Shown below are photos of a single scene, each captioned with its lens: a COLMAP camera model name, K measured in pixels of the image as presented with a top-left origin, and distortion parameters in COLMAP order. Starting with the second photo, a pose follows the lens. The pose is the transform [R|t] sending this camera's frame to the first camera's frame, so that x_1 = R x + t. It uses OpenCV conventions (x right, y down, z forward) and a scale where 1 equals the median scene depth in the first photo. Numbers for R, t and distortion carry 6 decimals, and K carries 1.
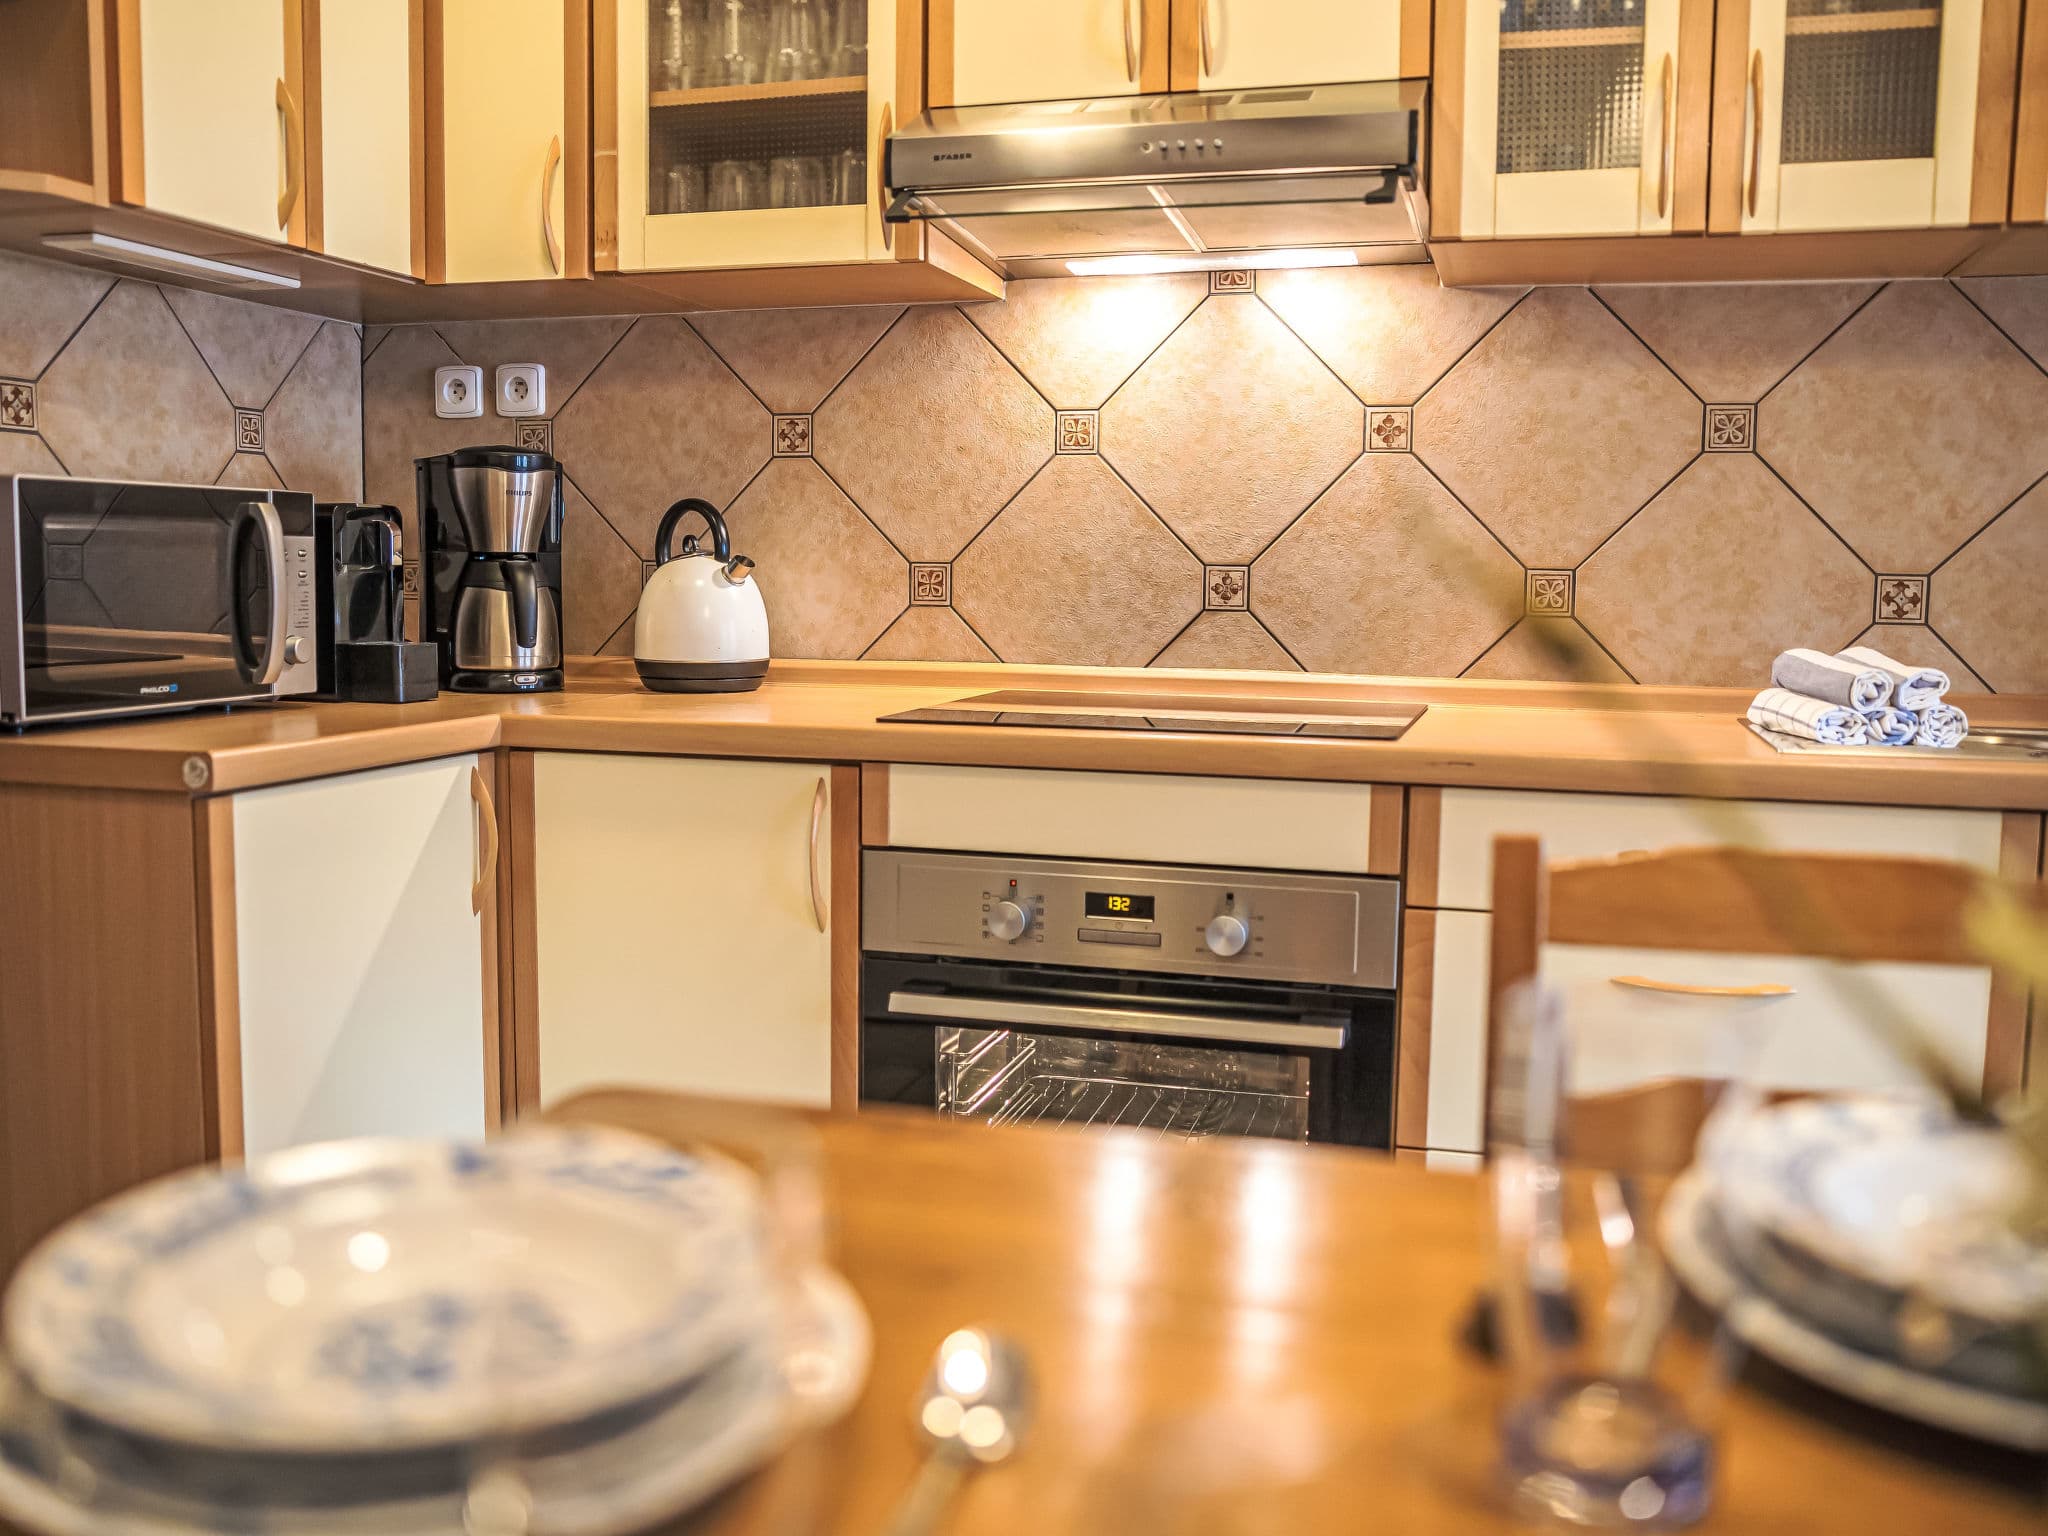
lens RADIAL K [[1814.2, 0, 1024.0], [0, 1814.2, 768.0], [0, 0, 1]] dist [-0.093040, 0.087789]
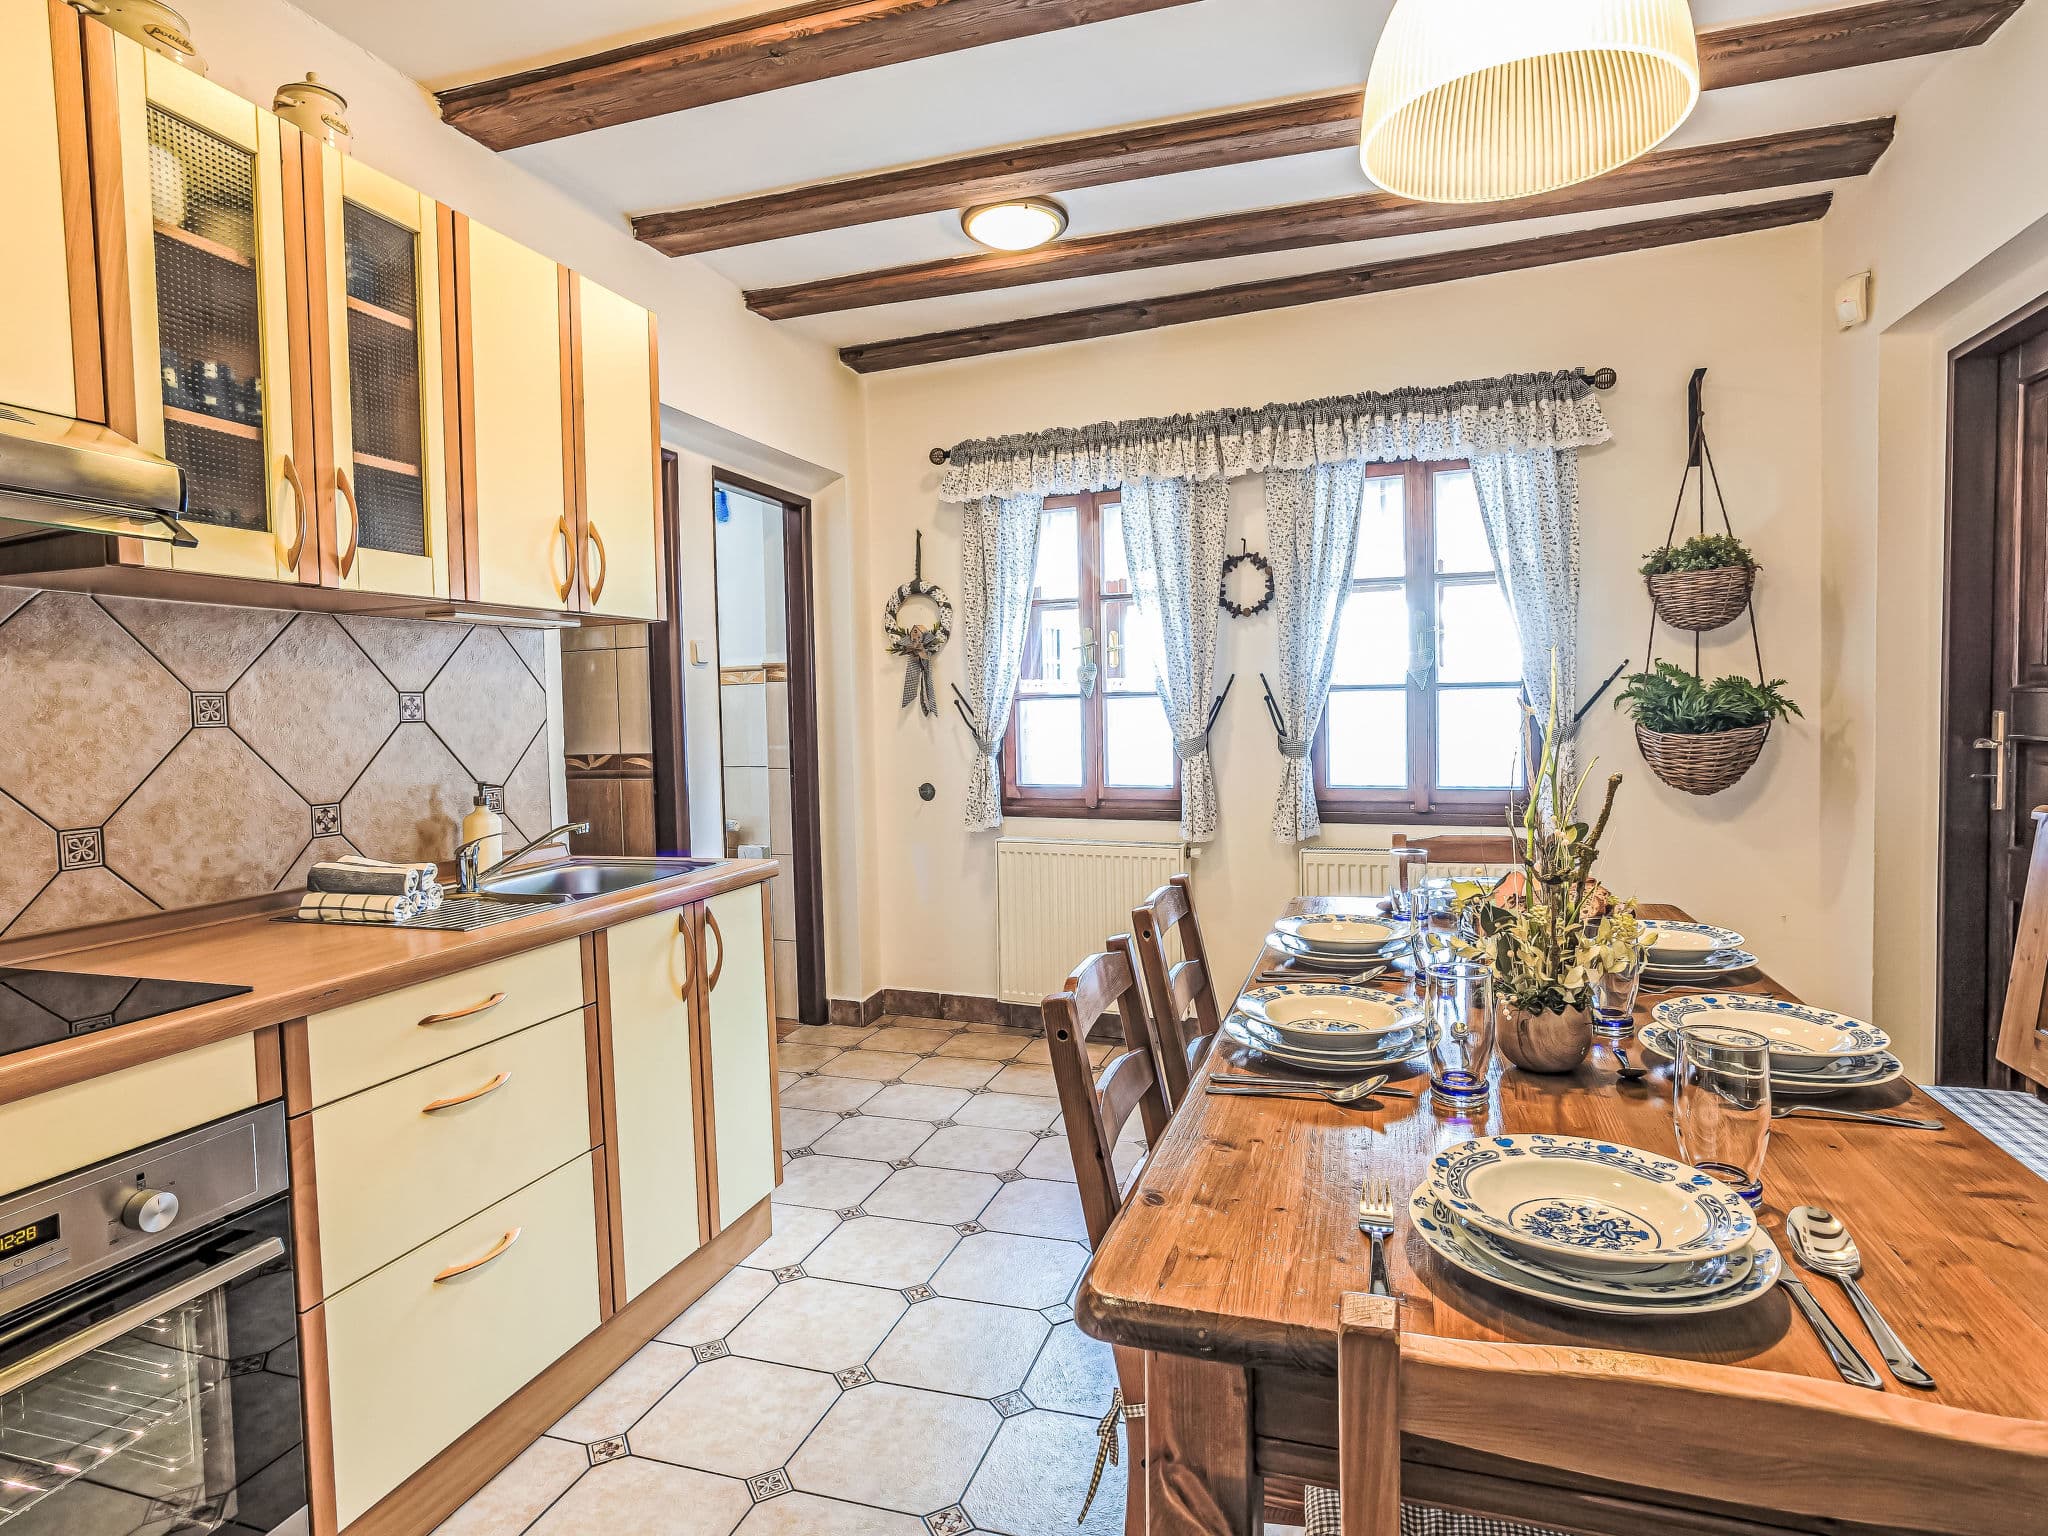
lens RADIAL K [[1114.3, 0, 1015.6], [0, 1114.3, 753.6], [0, 0, 1]] dist [-0.054296, 0.034830]
pose [[0.028634, -0.052927, 0.998188, -0.413917], [0.132315, 0.990011, 0.048698, -0.115704], [-0.990794, 0.130681, 0.035351, 0.365958]]
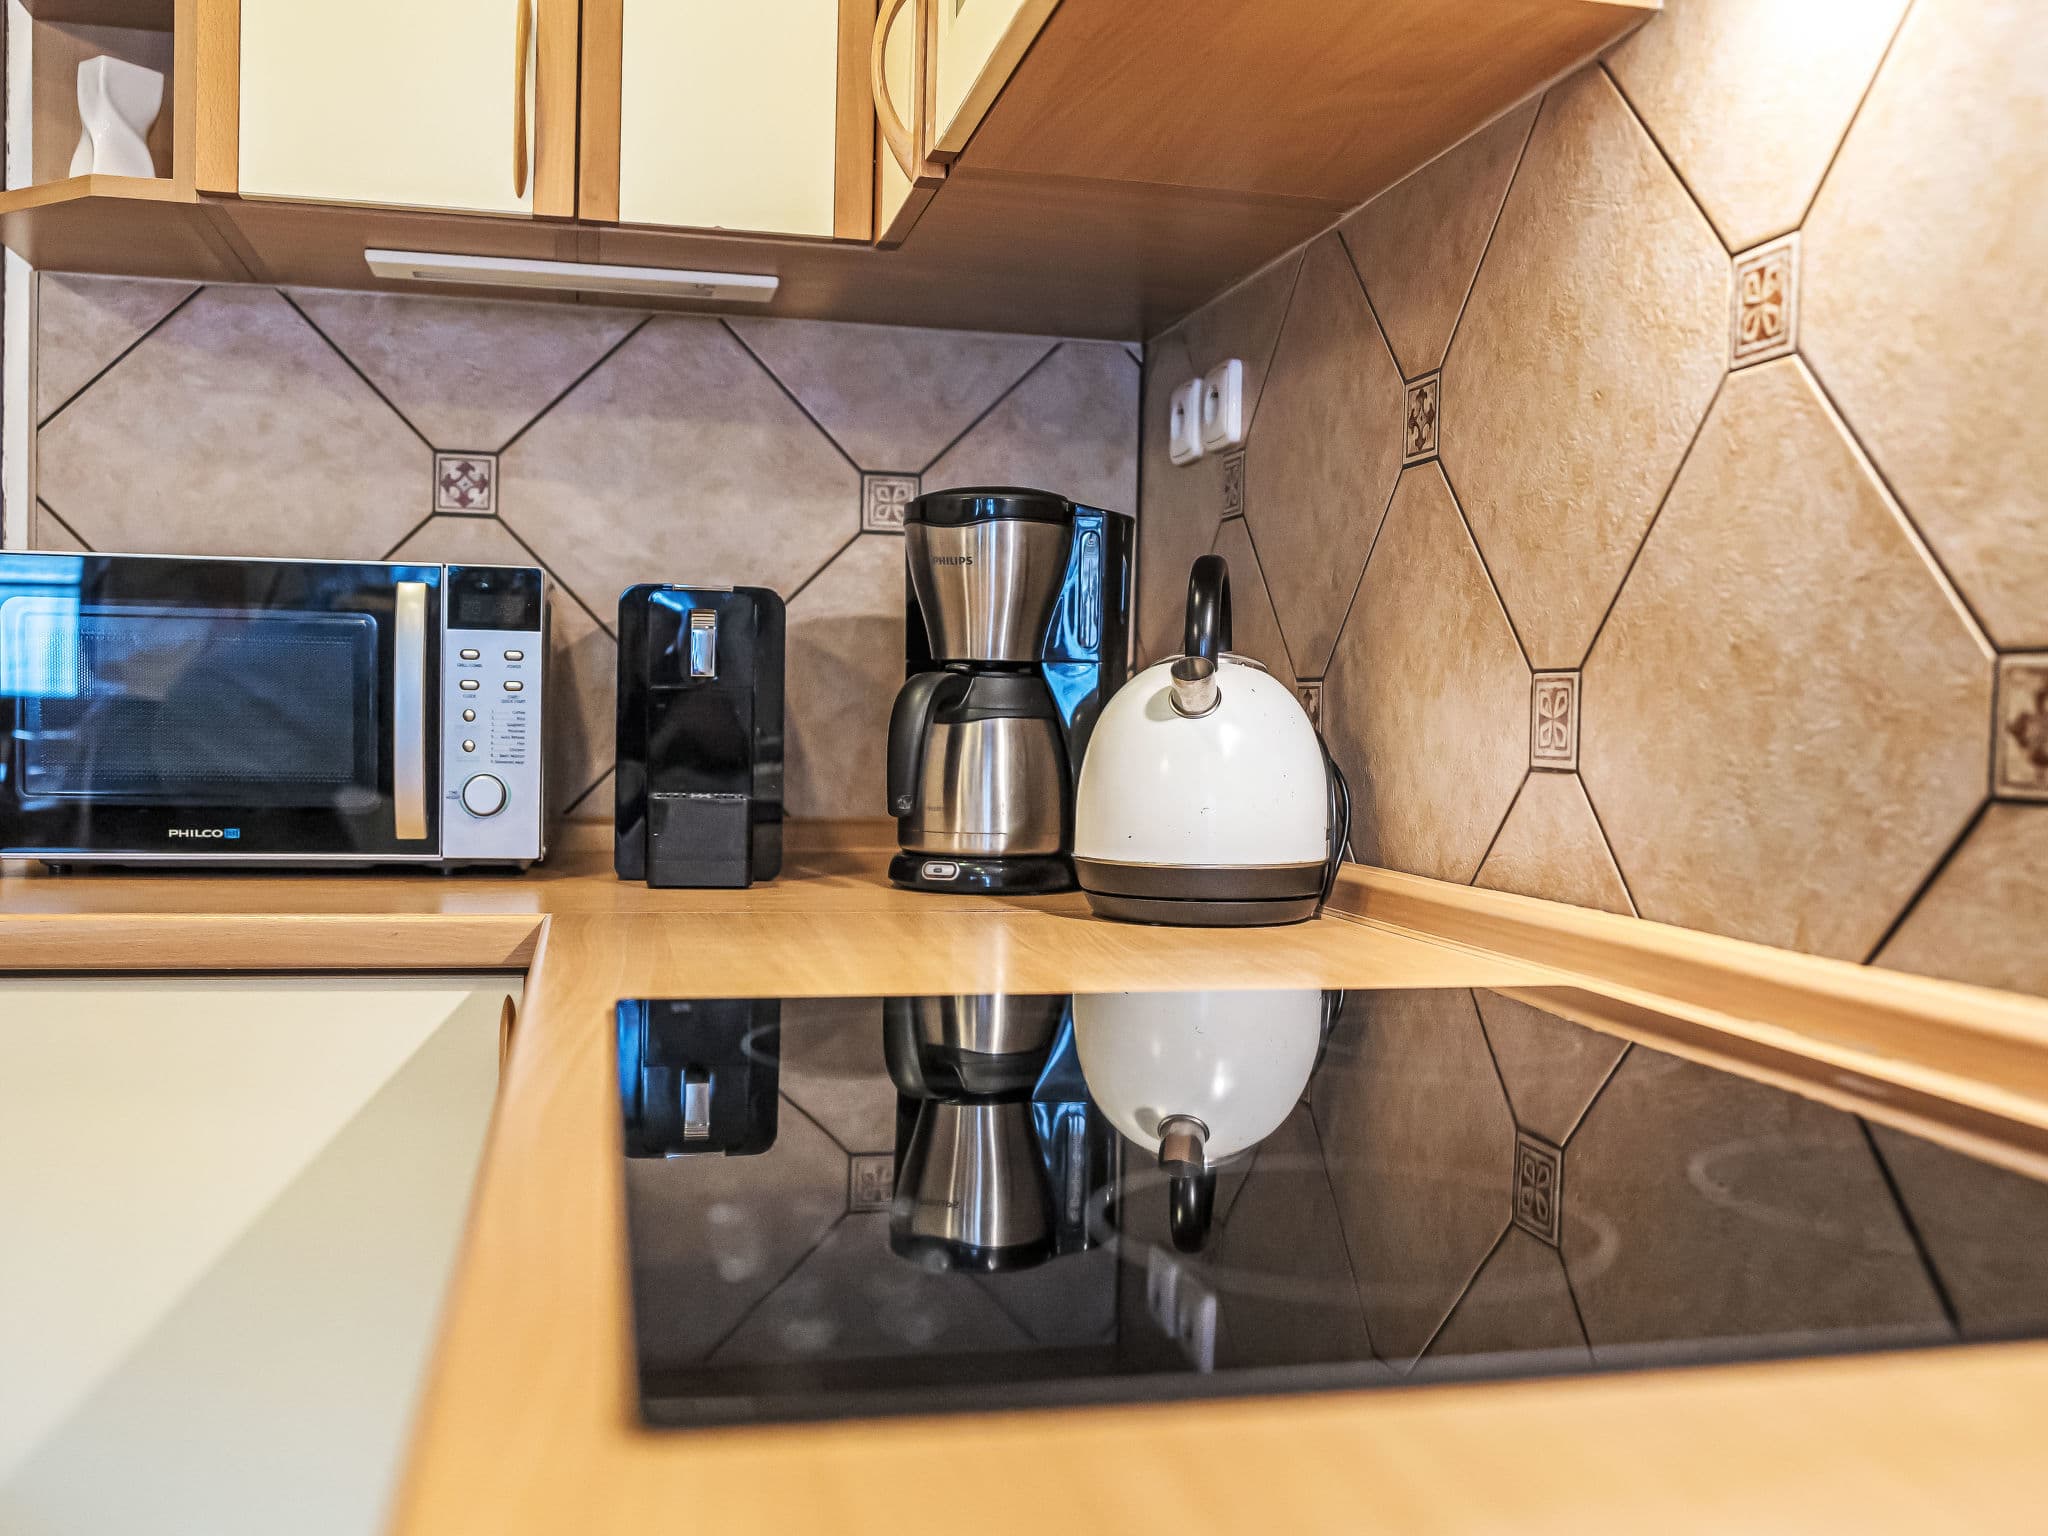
lens RADIAL K [[1951.7, 0, 1097.8], [0, 1951.7, 825.8], [0, 0, 1]] dist [-0.088123, 0.016189]
pose [[0.501993, 0.048525, -0.863509, 0.328895], [-0.111985, 0.993667, -0.009262, -0.067963], [0.857591, 0.101350, 0.504248, 0.764572]]
